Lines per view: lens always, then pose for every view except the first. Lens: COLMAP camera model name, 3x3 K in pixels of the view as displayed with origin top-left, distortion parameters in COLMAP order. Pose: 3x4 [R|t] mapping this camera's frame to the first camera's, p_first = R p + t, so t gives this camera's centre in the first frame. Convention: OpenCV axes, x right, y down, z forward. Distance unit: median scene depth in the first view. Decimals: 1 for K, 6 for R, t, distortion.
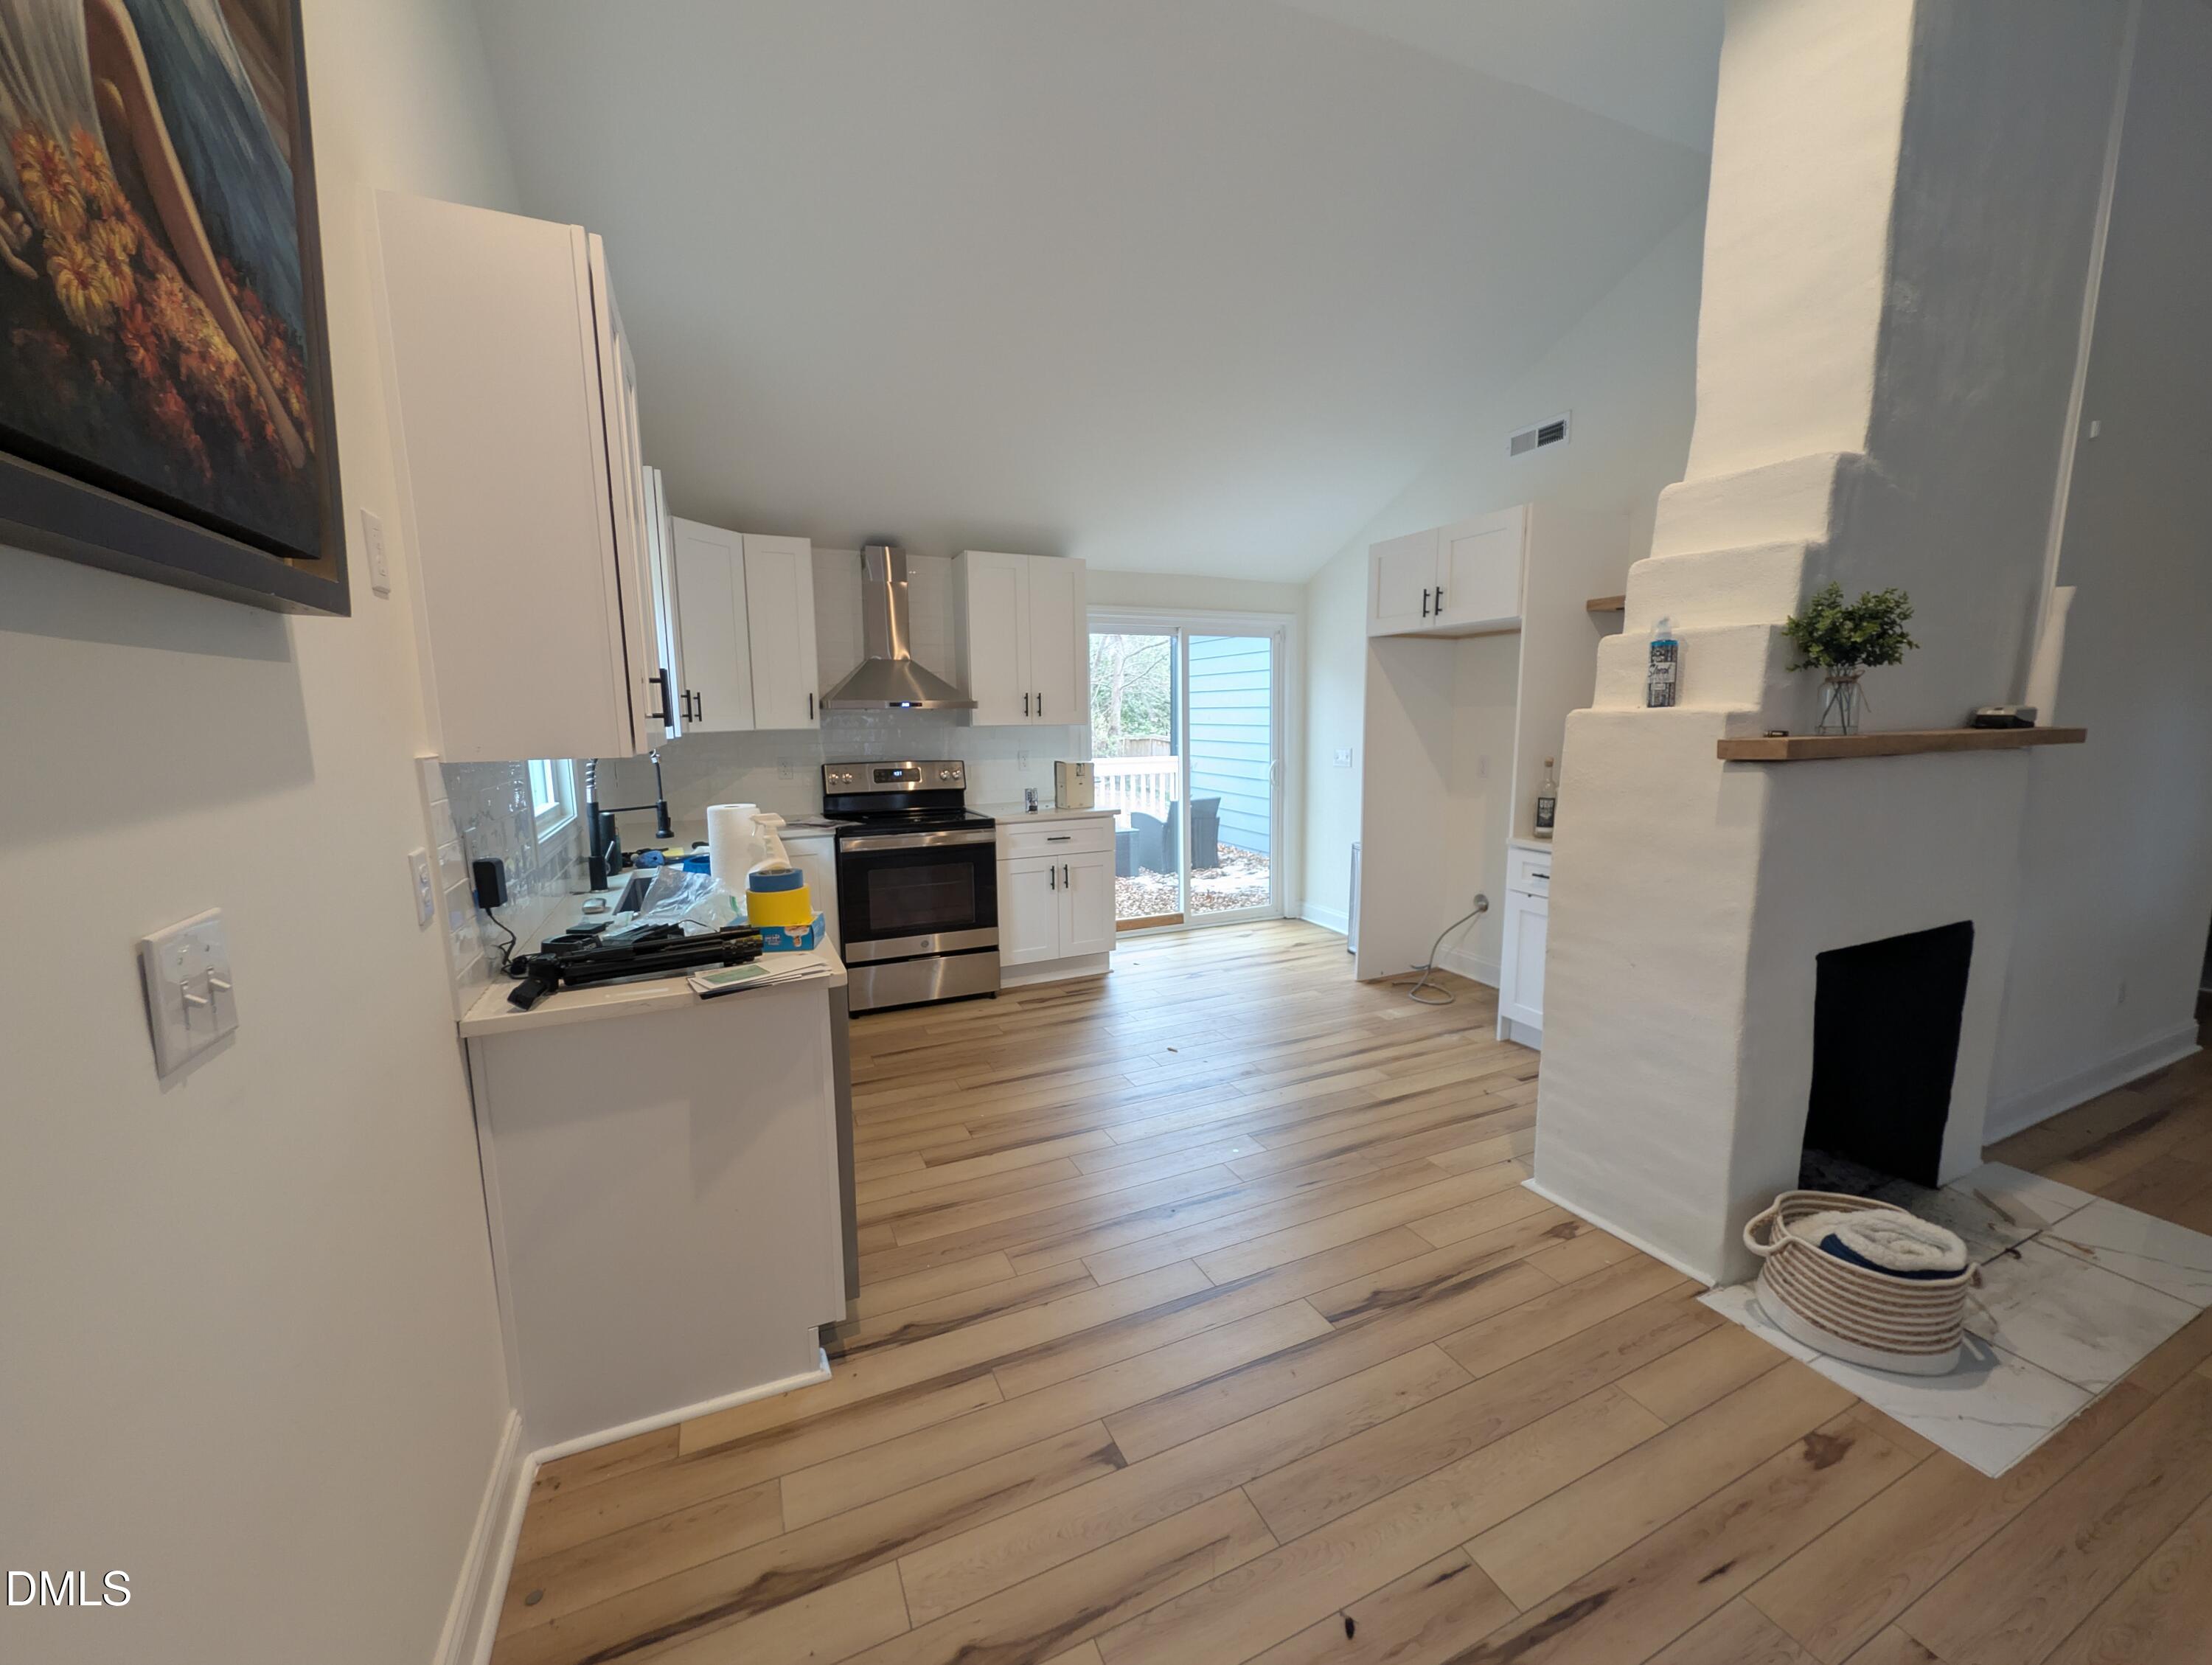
lens RADIAL K [[847.8, 0, 1110.3], [0, 847.8, 831.0], [0, 0, 1]] dist [0.000869, 0.000650]
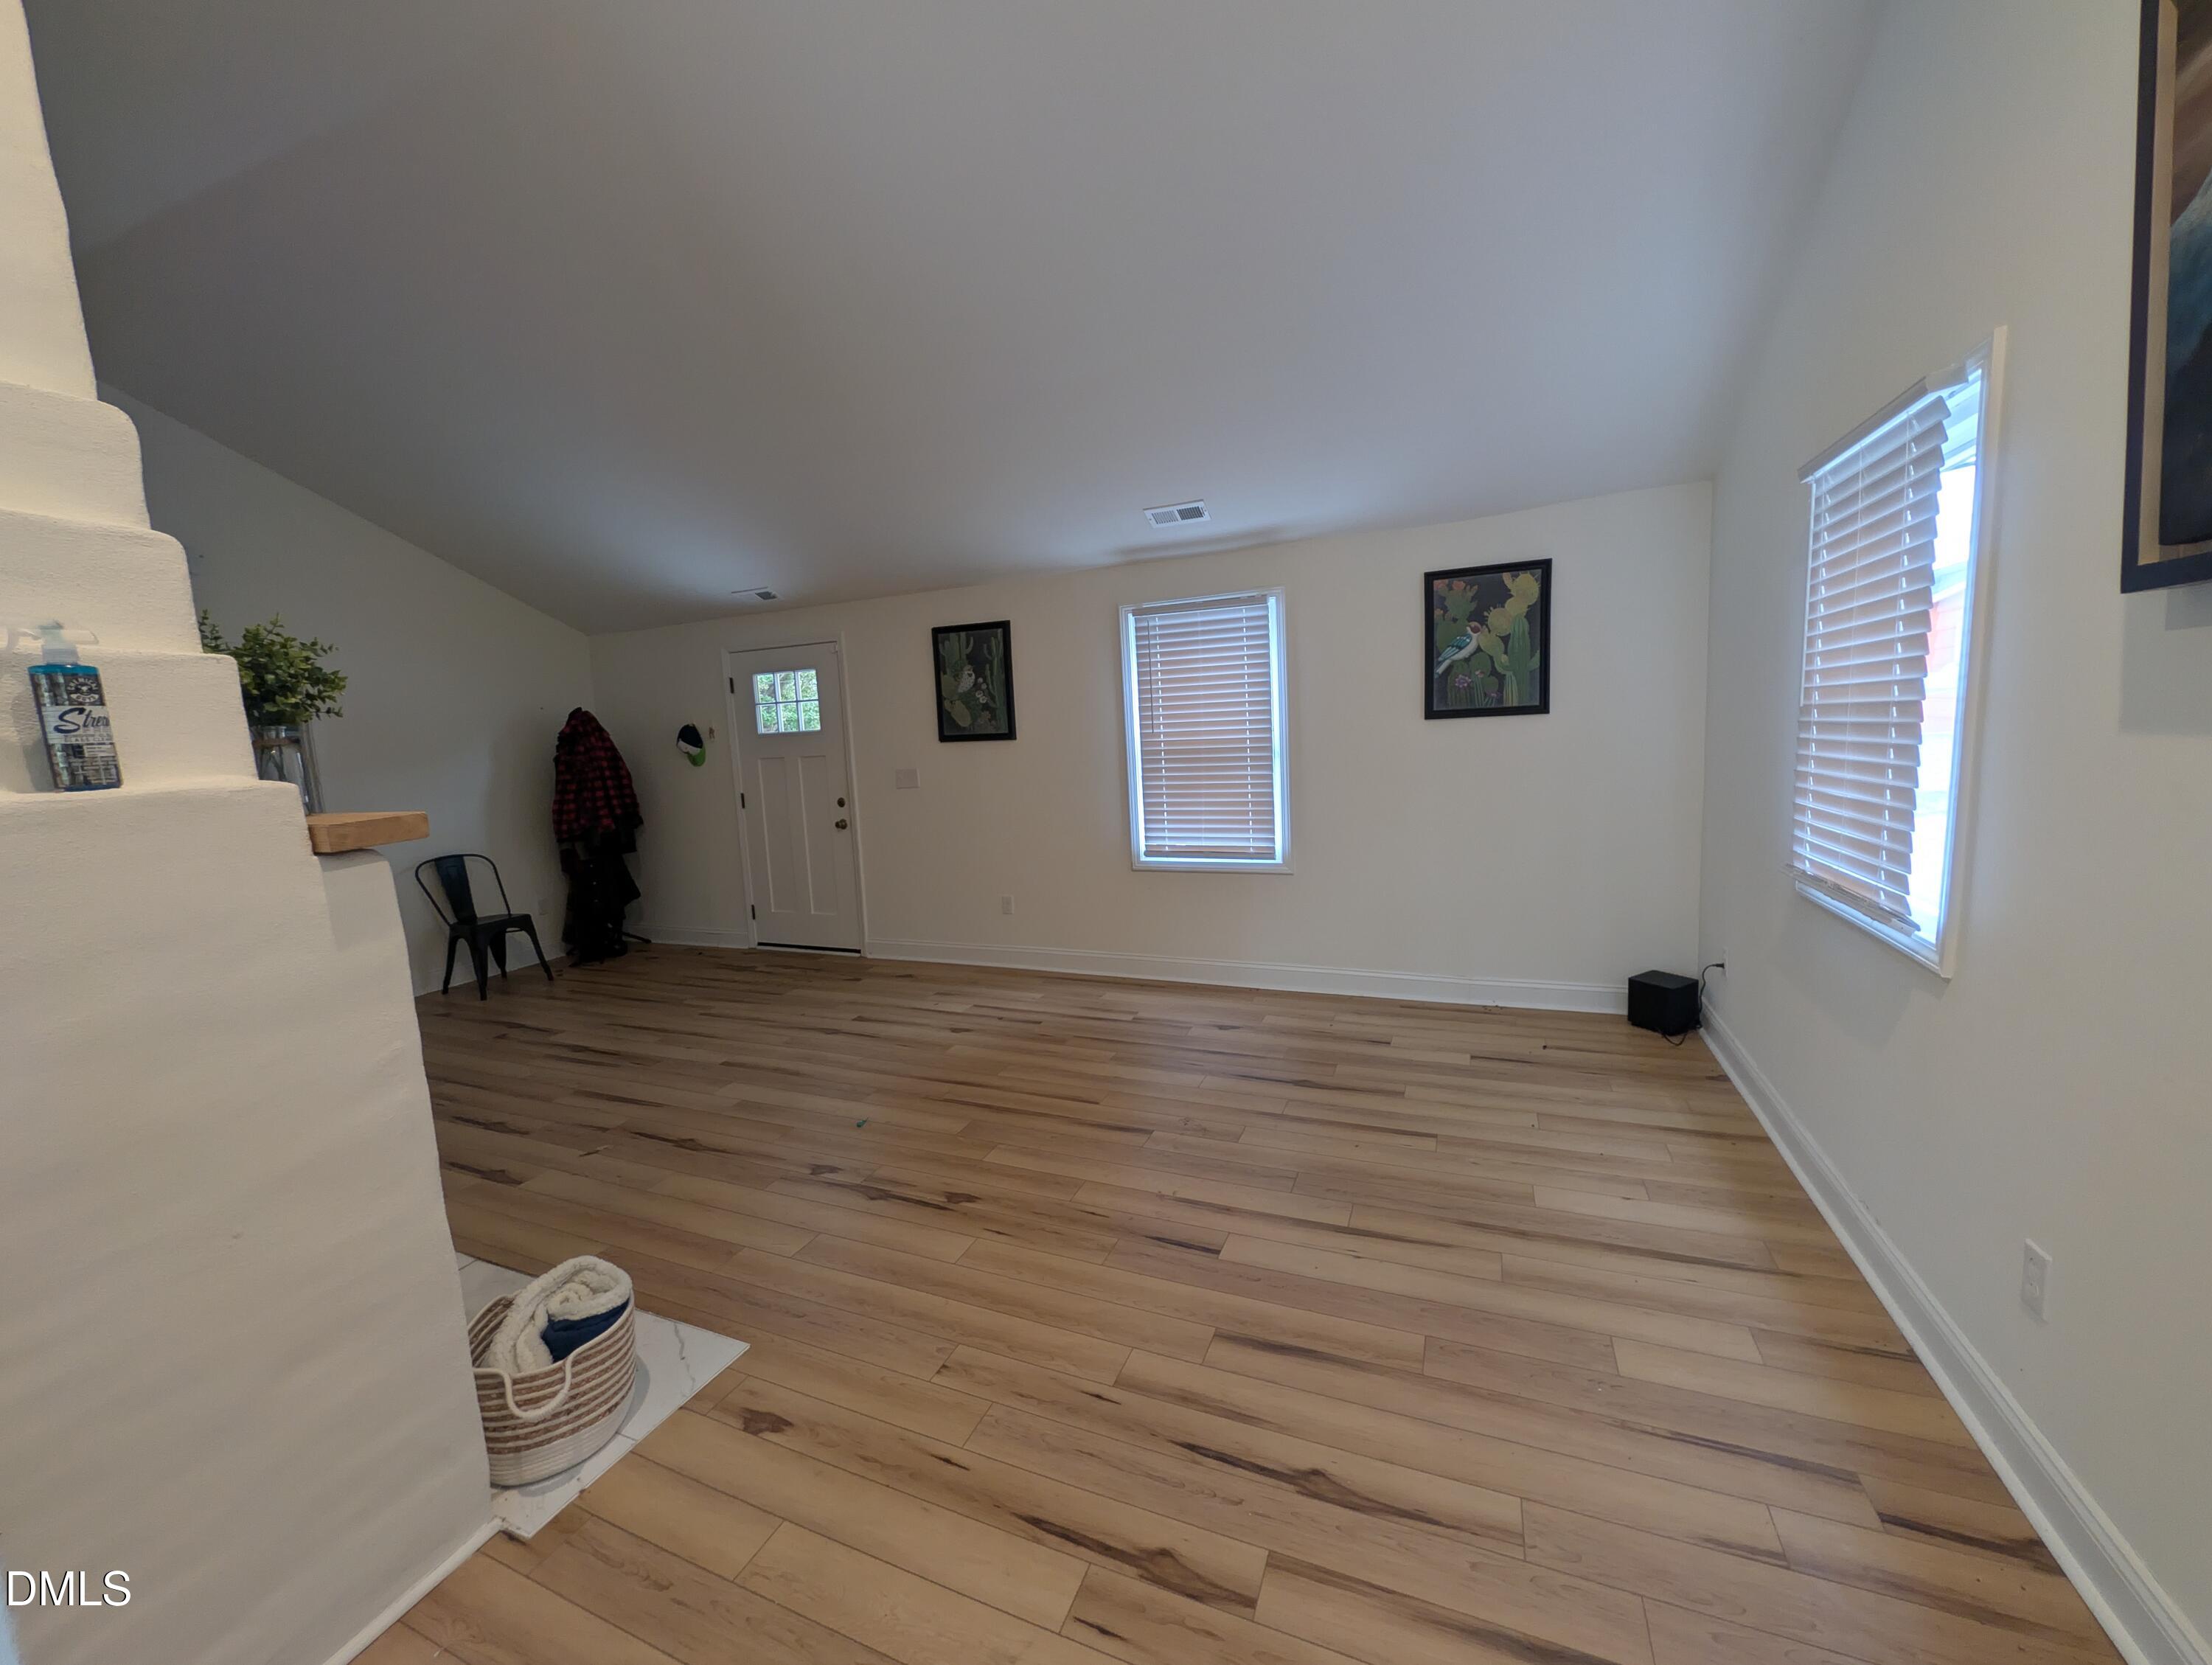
lens RADIAL K [[847.8, 0, 1110.3], [0, 847.8, 831.0], [0, 0, 1]] dist [0.000869, 0.000650]
pose [[-0.671680, -0.051358, 0.739059, -0.092752], [0.155914, 0.965452, 0.208790, -0.067961], [-0.724249, 0.255470, -0.640467, 0.456022]]
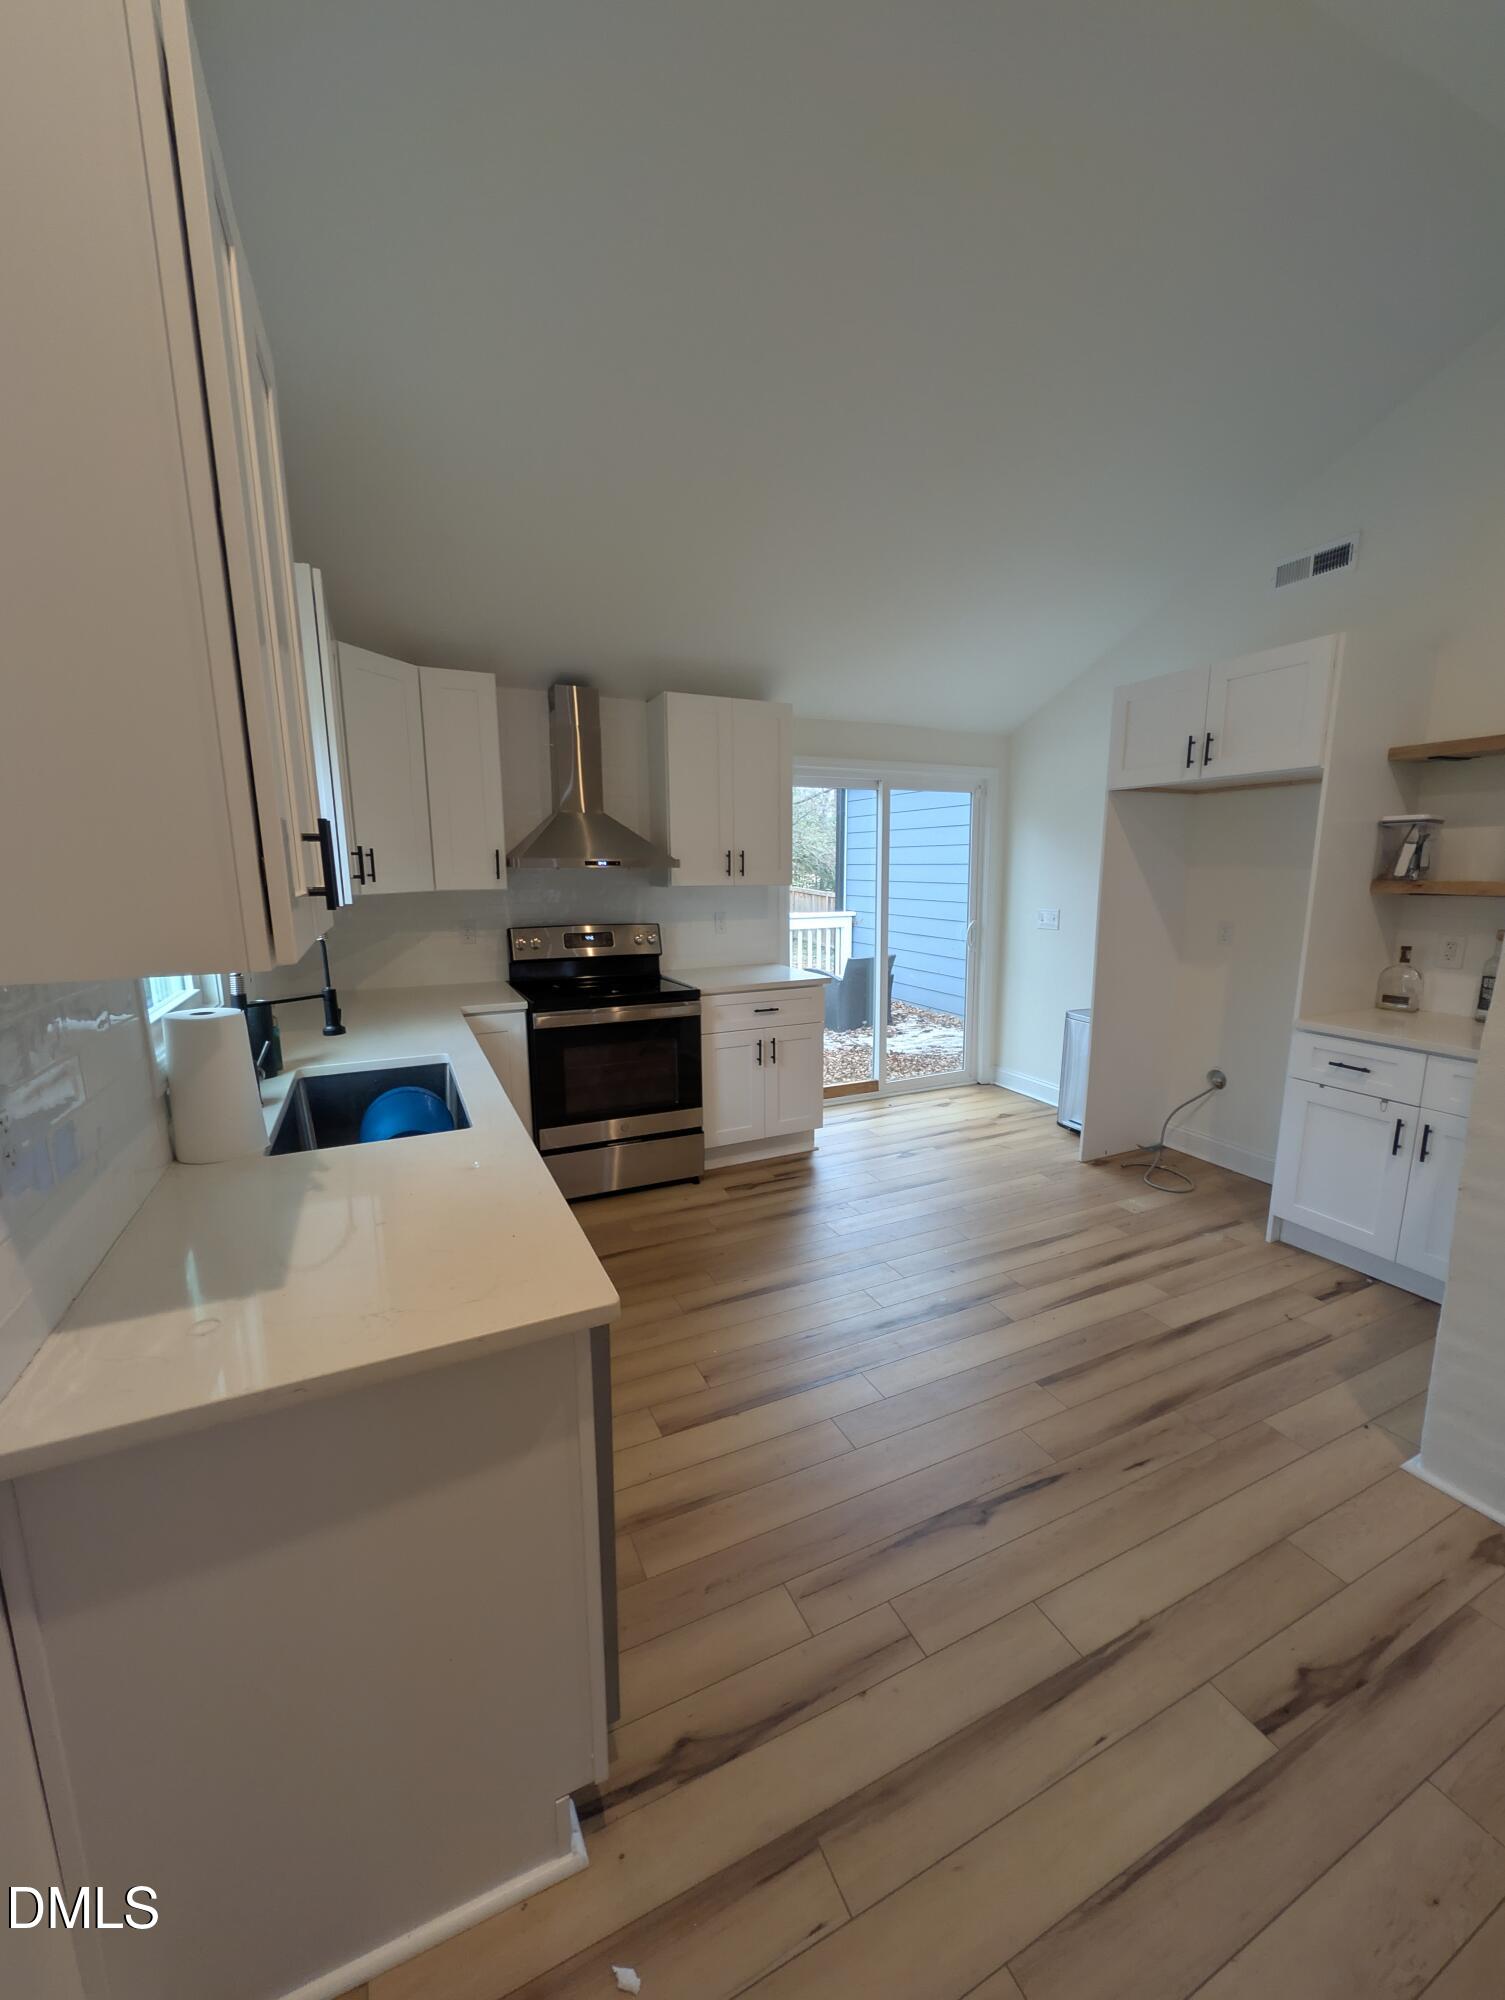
lens RADIAL K [[766.5, 0, 750.0], [0, 766.5, 1003.5], [0, 0, 1]] dist [0.000869, 0.000650]
pose [[0.999961, 0.003362, 0.008120, -0.087758], [-0.003686, 0.999188, 0.040131, -0.032241], [-0.007978, -0.040160, 0.999161, 0.173799]]
